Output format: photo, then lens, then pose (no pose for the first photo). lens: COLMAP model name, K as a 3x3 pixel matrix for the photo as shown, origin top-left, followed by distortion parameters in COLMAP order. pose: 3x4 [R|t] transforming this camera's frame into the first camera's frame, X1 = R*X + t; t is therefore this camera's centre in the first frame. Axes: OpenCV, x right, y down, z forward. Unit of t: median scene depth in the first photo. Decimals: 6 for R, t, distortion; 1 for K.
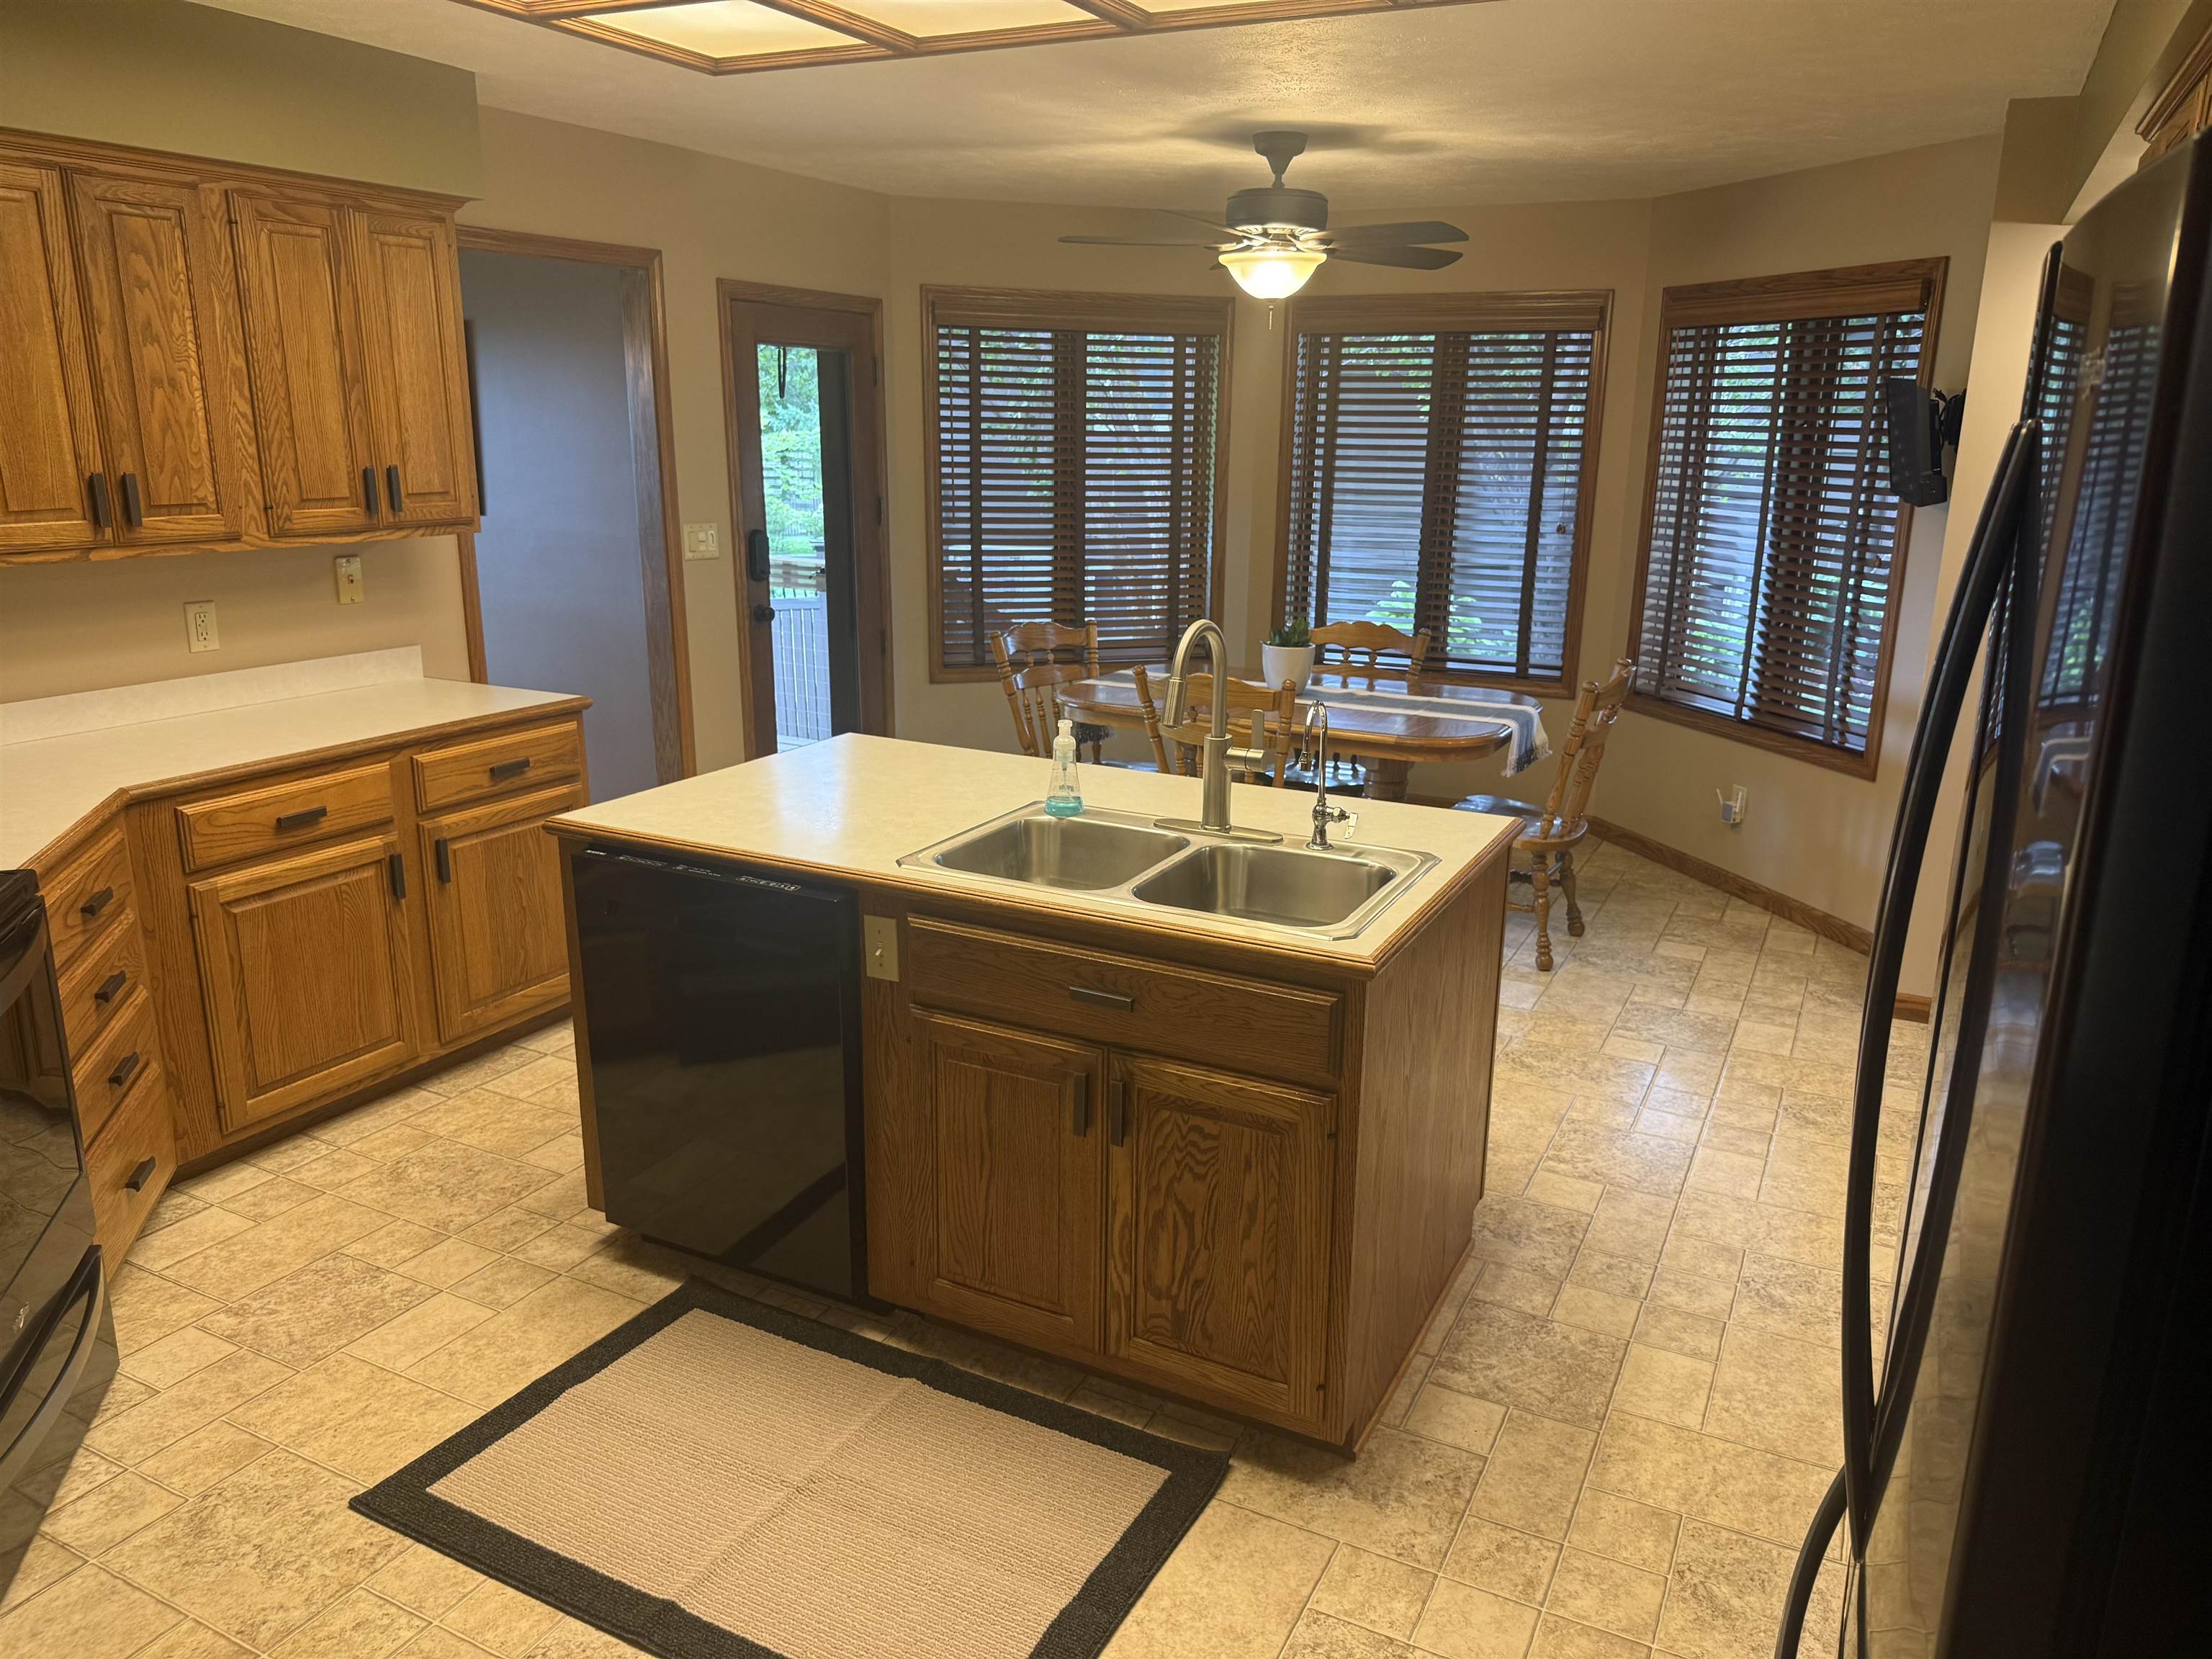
lens RADIAL K [[1547.9, 0, 1116.0], [0, 1547.9, 835.5], [0, 0, 1]] dist [-0.011296, -0.005643]
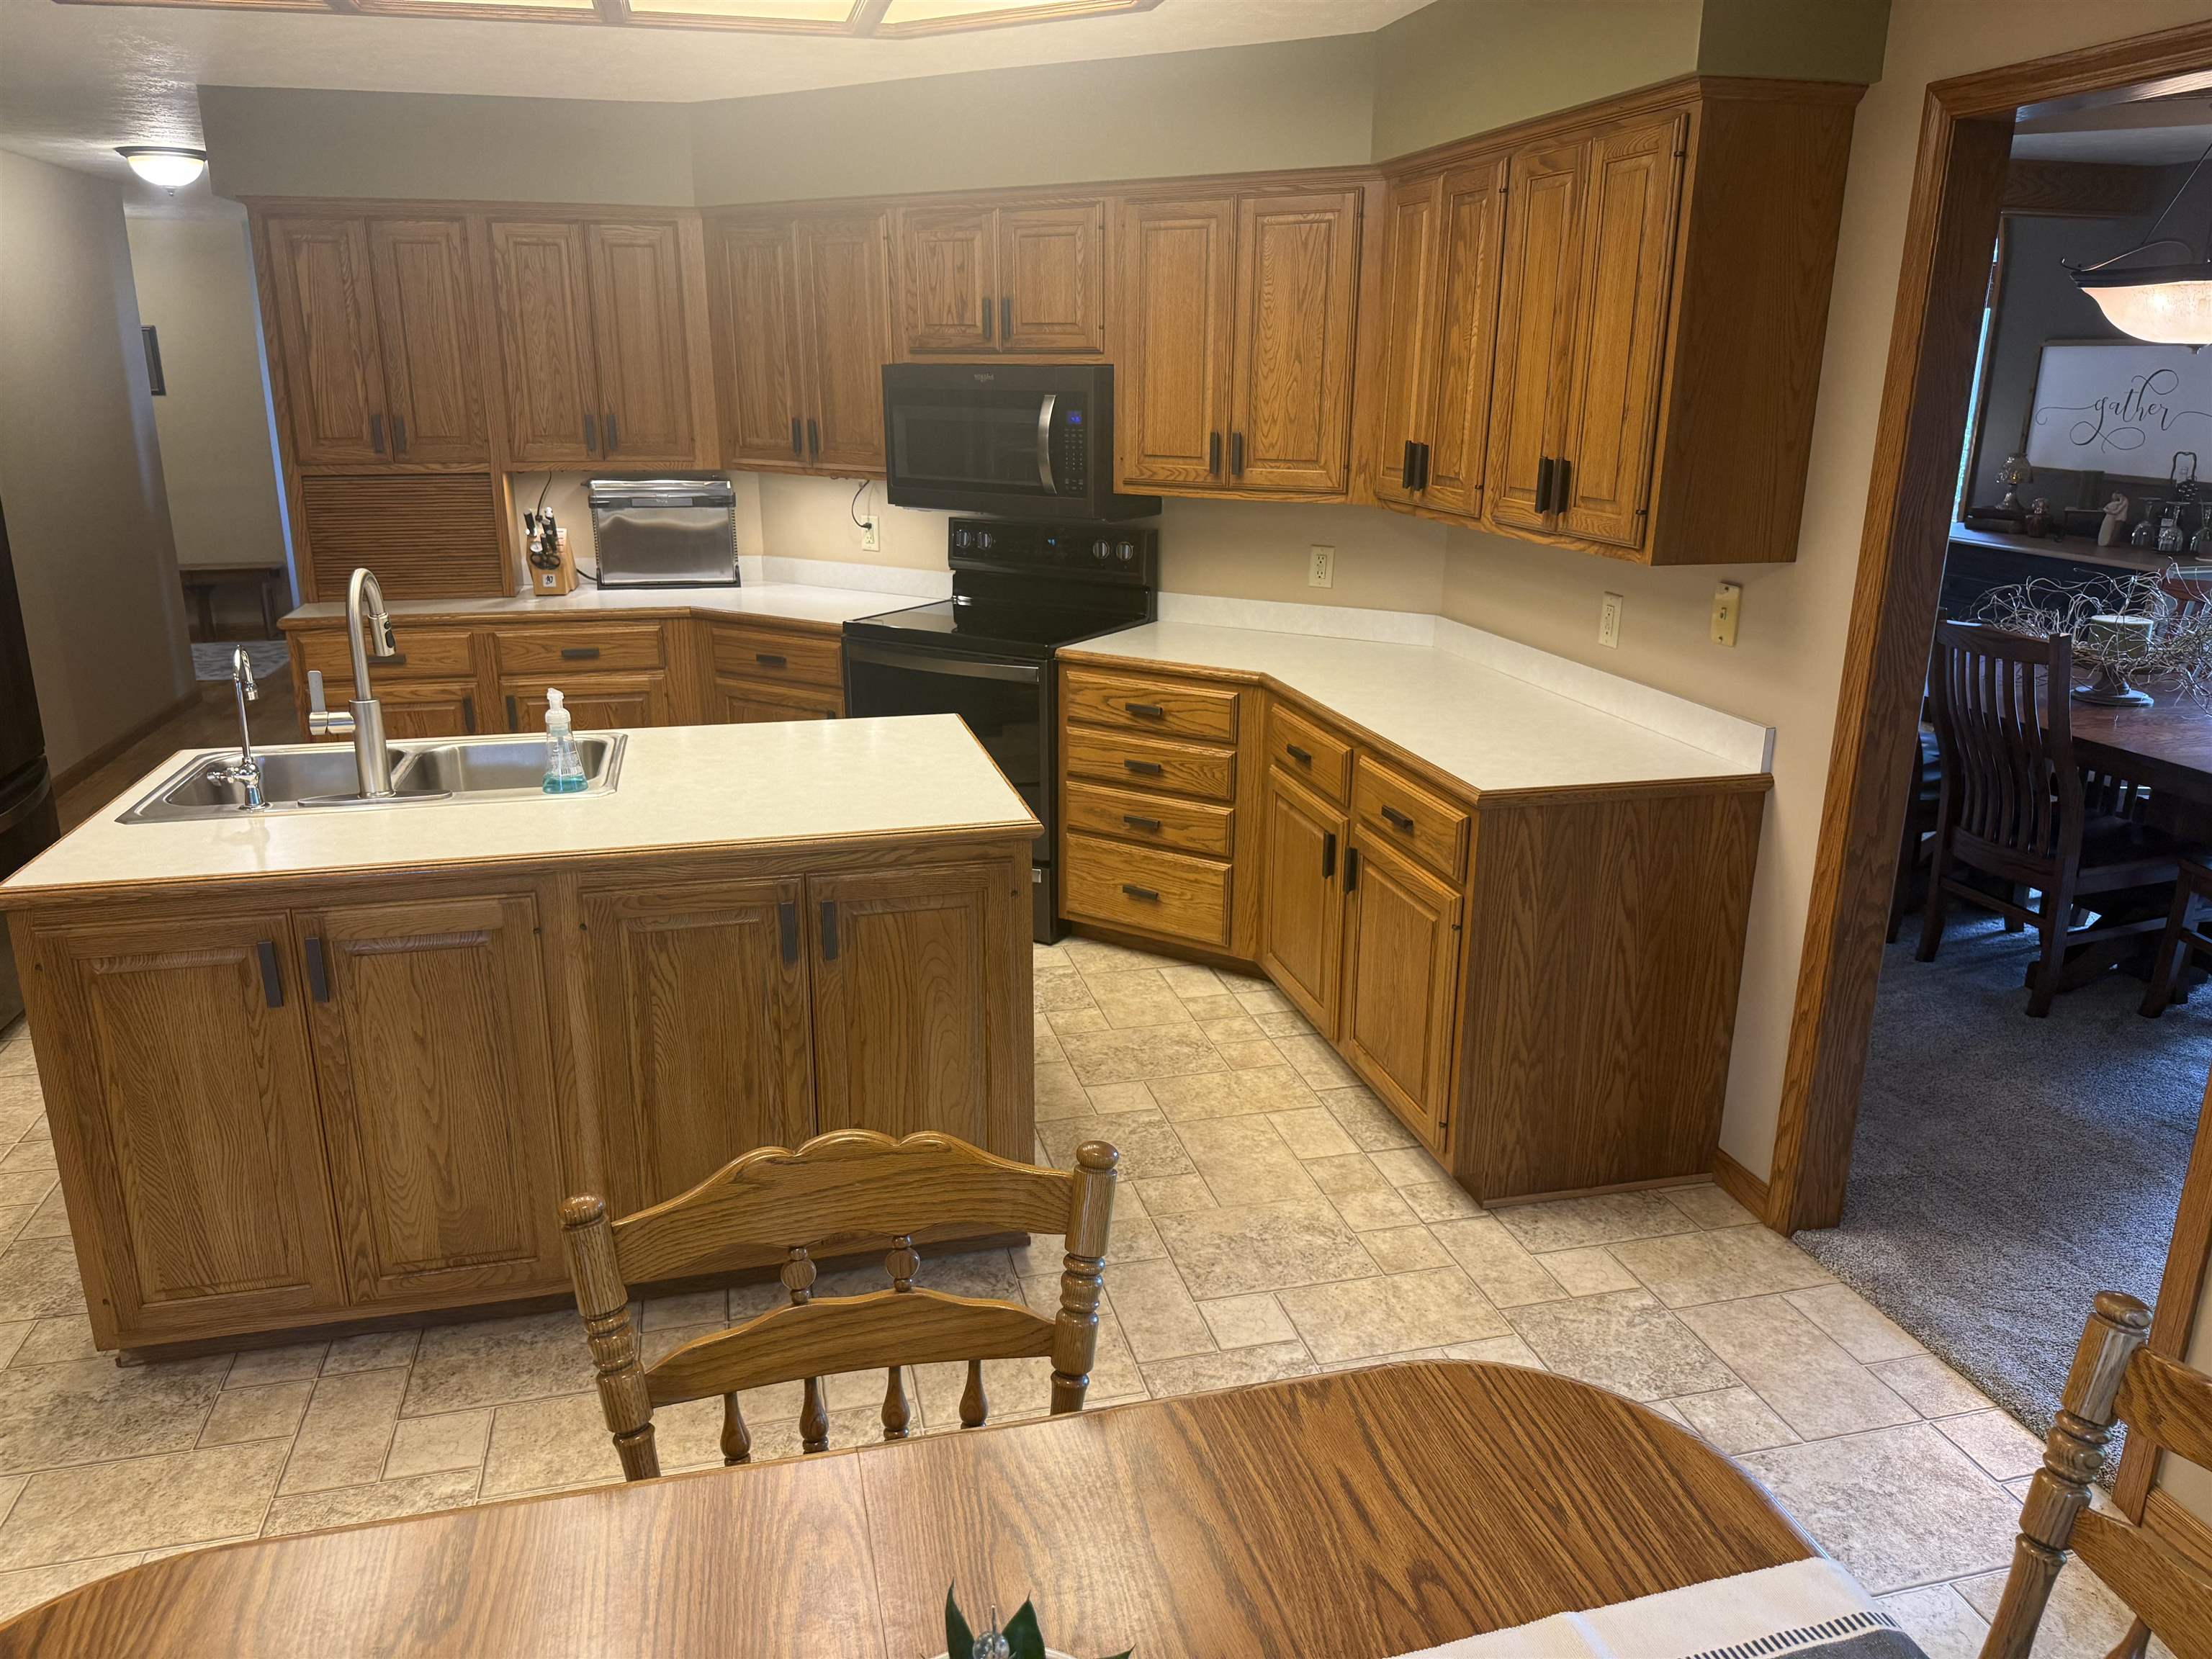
lens RADIAL K [[1547.9, 0, 1127.6], [0, 1547.9, 819.3], [0, 0, 1]] dist [-0.011296, -0.005643]
pose [[-0.742989, 0.172817, -0.646608, 0.275106], [-0.191760, 0.870626, 0.453033, -0.422543], [0.641245, 0.460592, -0.613726, 1.520531]]
